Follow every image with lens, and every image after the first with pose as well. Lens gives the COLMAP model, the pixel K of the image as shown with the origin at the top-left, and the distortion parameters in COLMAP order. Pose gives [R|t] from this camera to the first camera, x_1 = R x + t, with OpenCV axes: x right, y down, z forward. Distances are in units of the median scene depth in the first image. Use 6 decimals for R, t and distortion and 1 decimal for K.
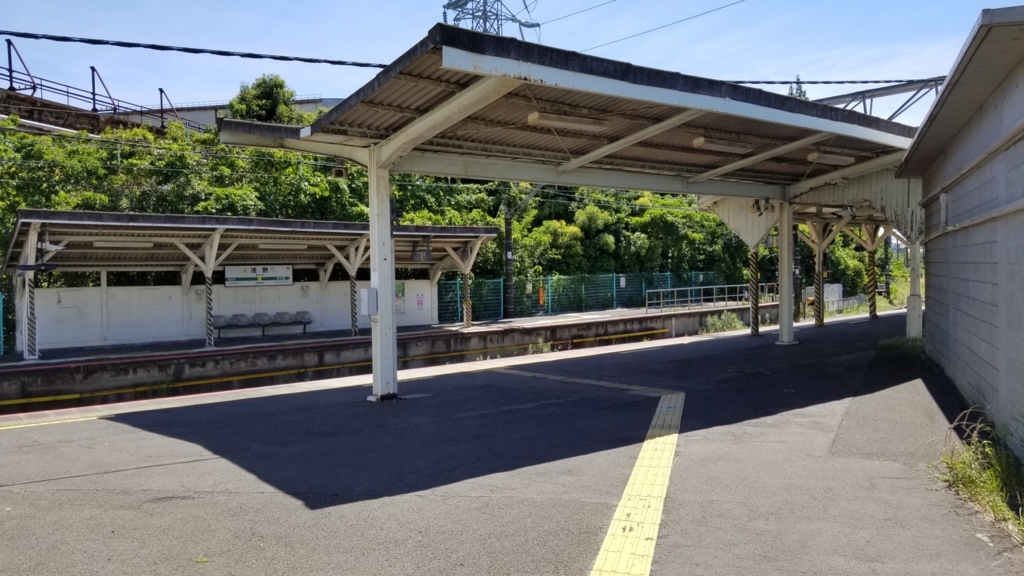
lens RADIAL K [[801.3, 0, 509.7], [0, 801.3, 283.6], [0, 0, 1]] dist [0.091697, -0.180473]
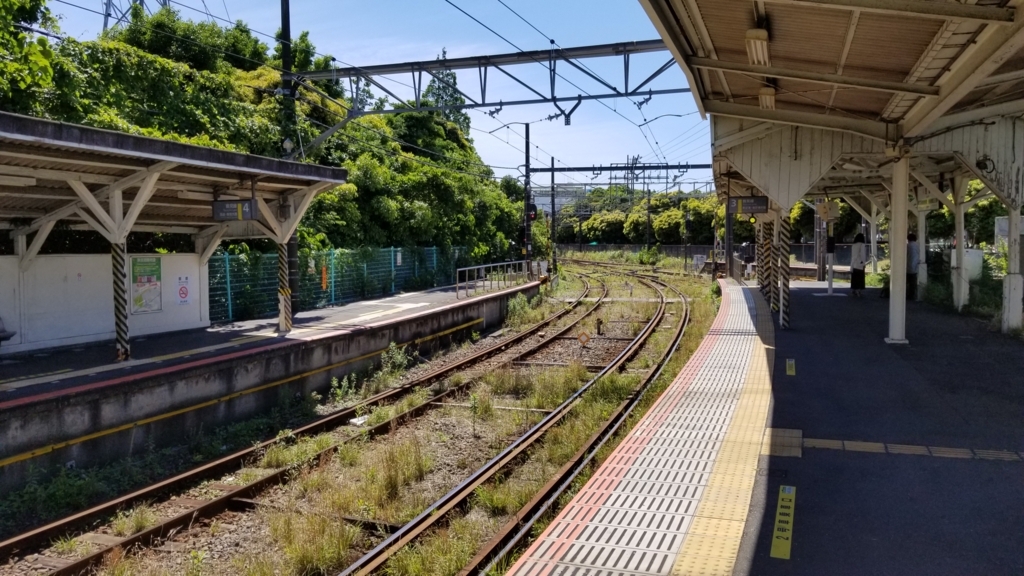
lens RADIAL K [[801.3, 0, 509.7], [0, 801.3, 283.6], [0, 0, 1]] dist [0.091697, -0.180473]
pose [[0.863166, -0.012963, 0.504754, -0.223726], [-0.001199, 0.999615, 0.027723, 0.000952], [-0.504919, -0.024535, 0.862818, 0.391412]]
